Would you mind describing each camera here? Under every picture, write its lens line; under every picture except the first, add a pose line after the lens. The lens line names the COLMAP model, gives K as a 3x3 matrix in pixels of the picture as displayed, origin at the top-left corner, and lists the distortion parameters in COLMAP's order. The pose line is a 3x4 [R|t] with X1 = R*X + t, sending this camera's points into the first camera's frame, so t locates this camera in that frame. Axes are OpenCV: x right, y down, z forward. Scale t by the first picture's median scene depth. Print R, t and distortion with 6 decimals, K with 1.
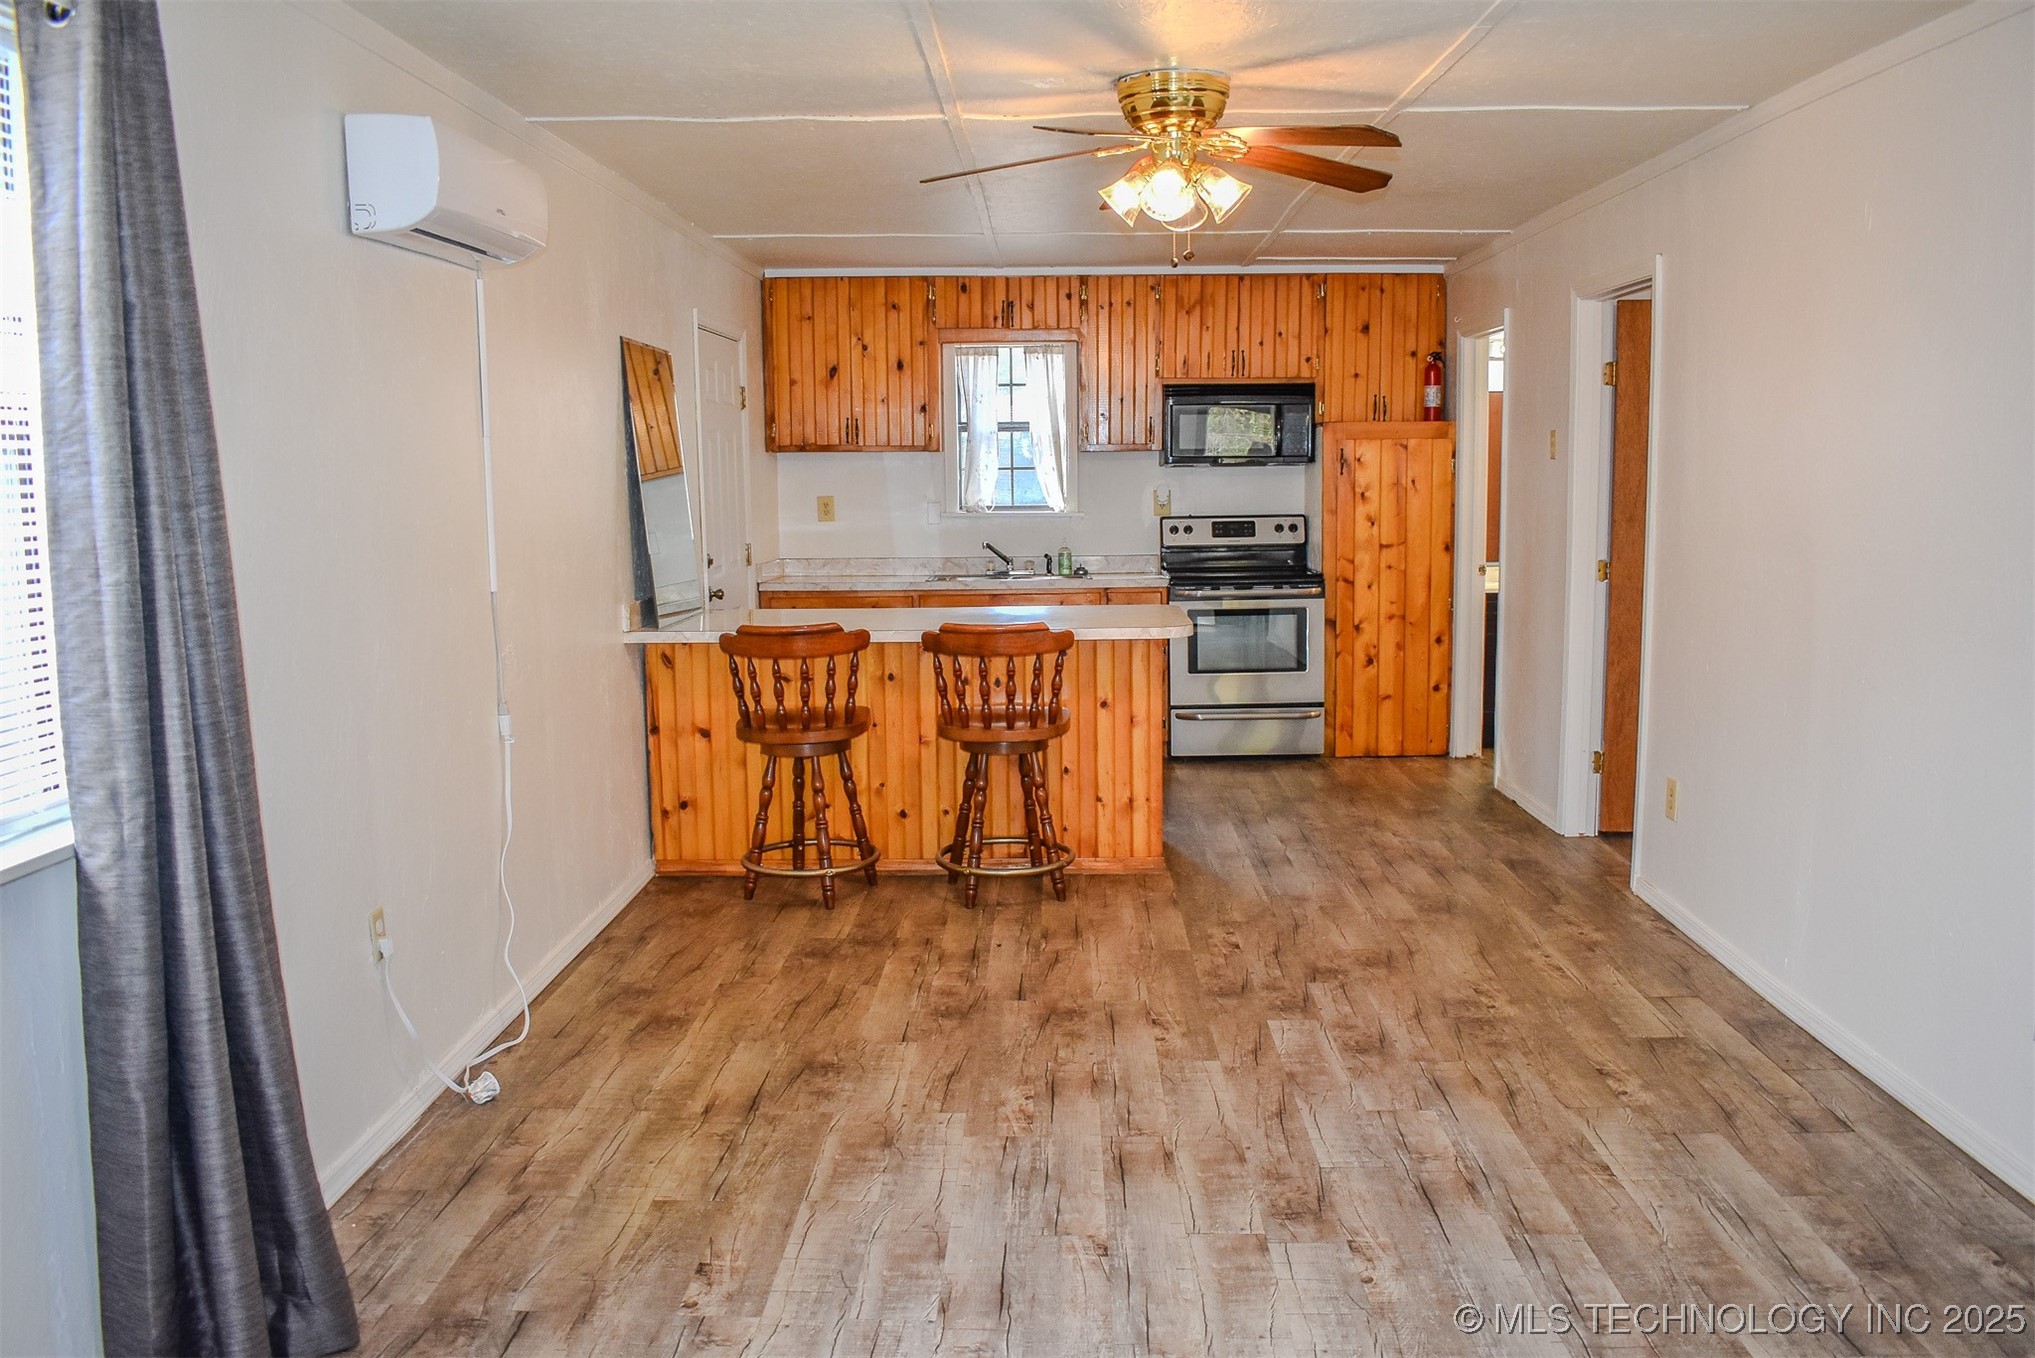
lens RADIAL K [[1604.8, 0, 1017.5], [0, 1604.8, 679.0], [0, 0, 1]] dist [-0.091849, 0.009450]
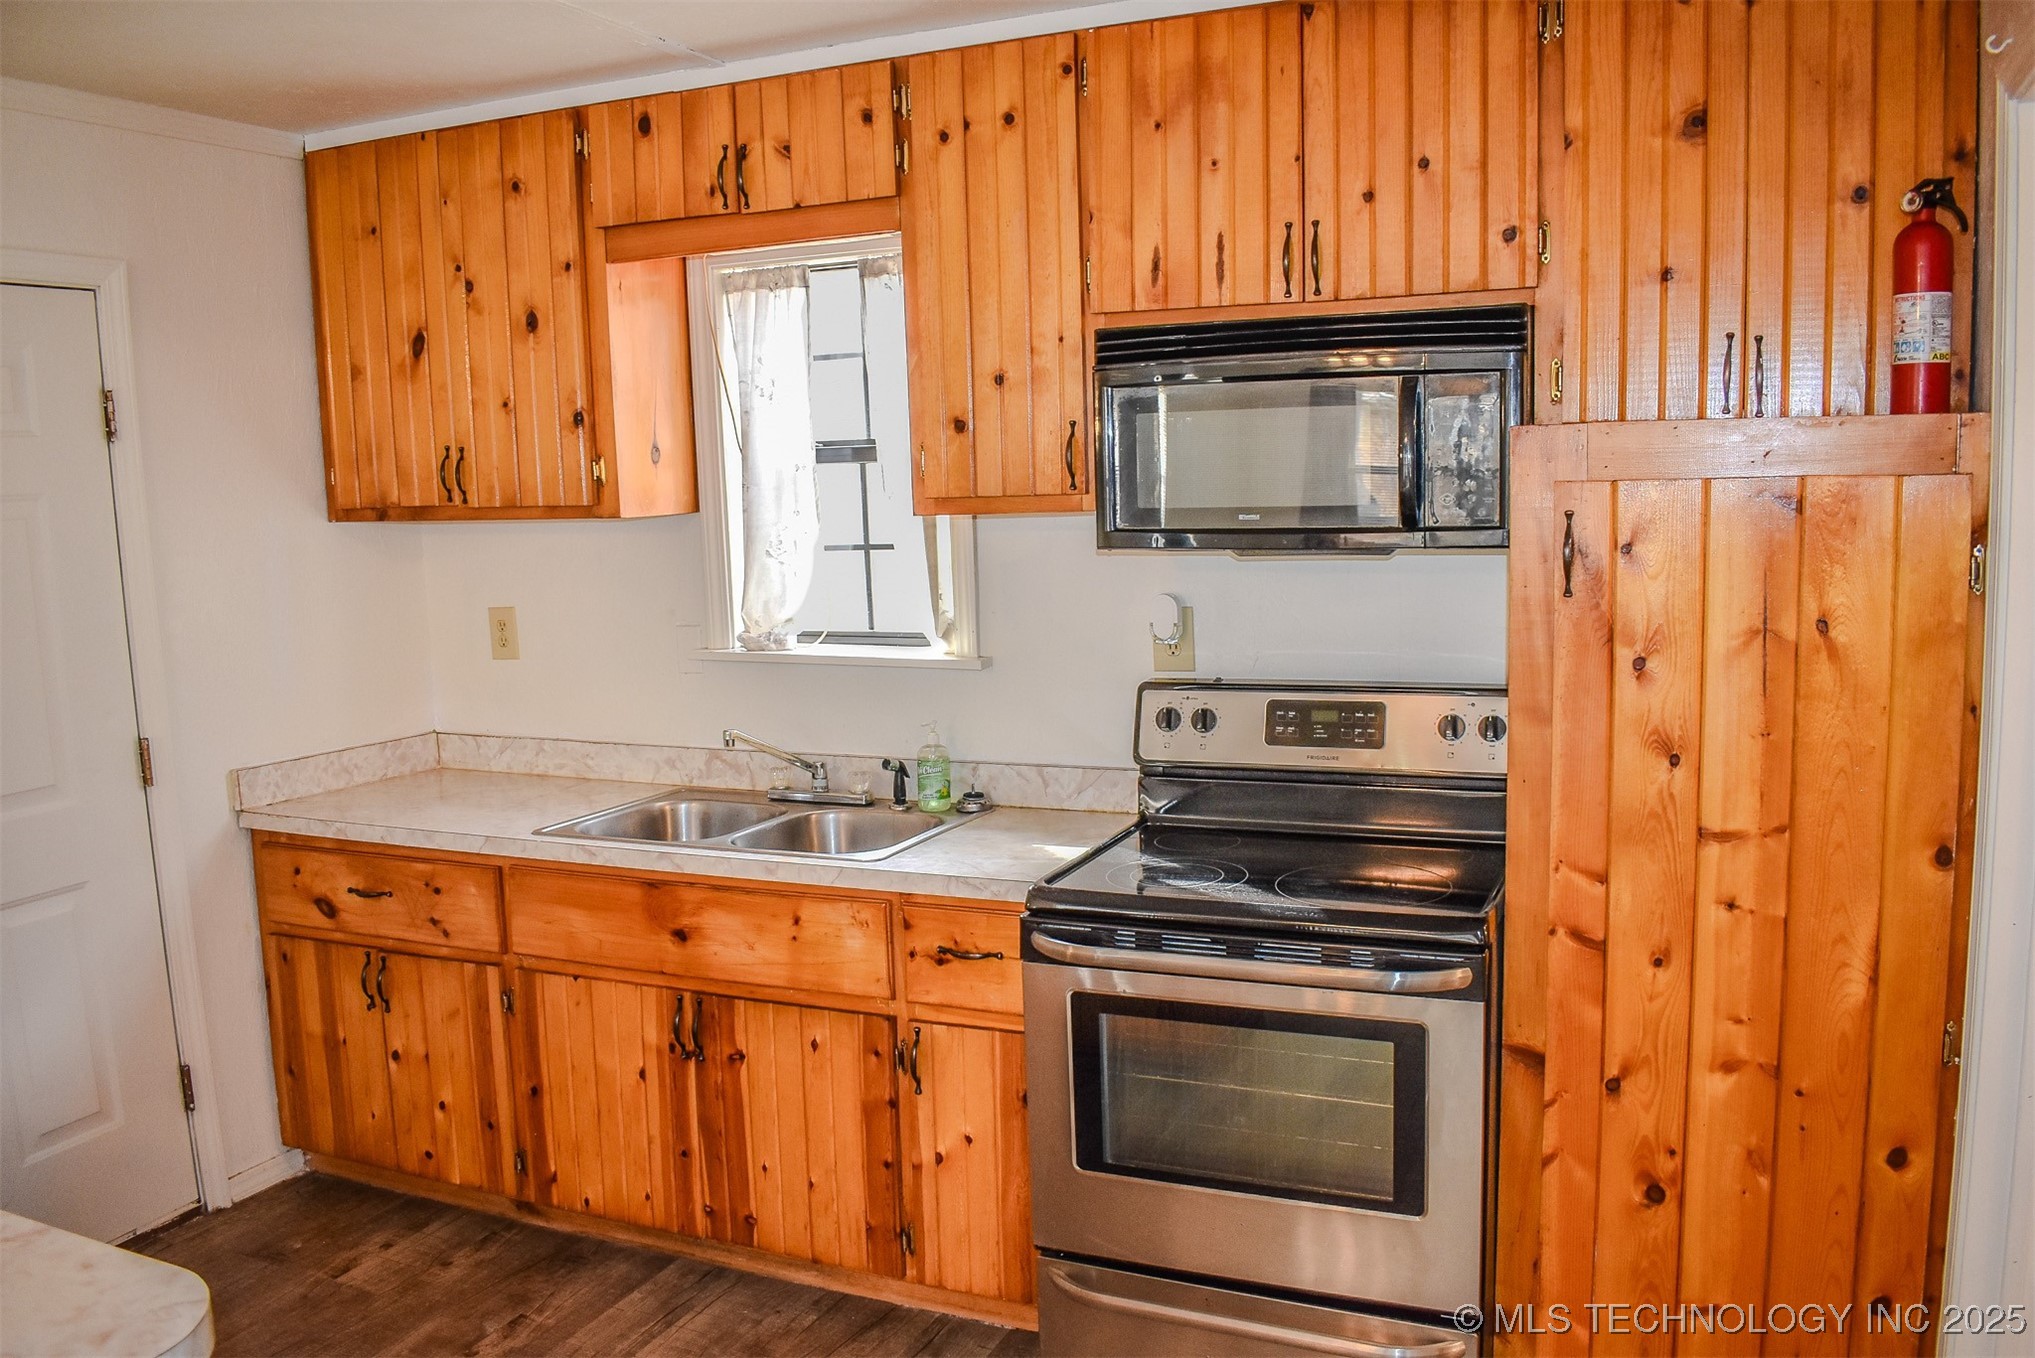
lens RADIAL K [[1604.8, 0, 1017.5], [0, 1604.8, 679.0], [0, 0, 1]] dist [-0.091849, 0.009450]
pose [[0.918505, 0.034521, -0.393900, 0.220270], [-0.033101, 0.999398, 0.010402, -0.108714], [0.394021, 0.003484, 0.919095, 0.660989]]
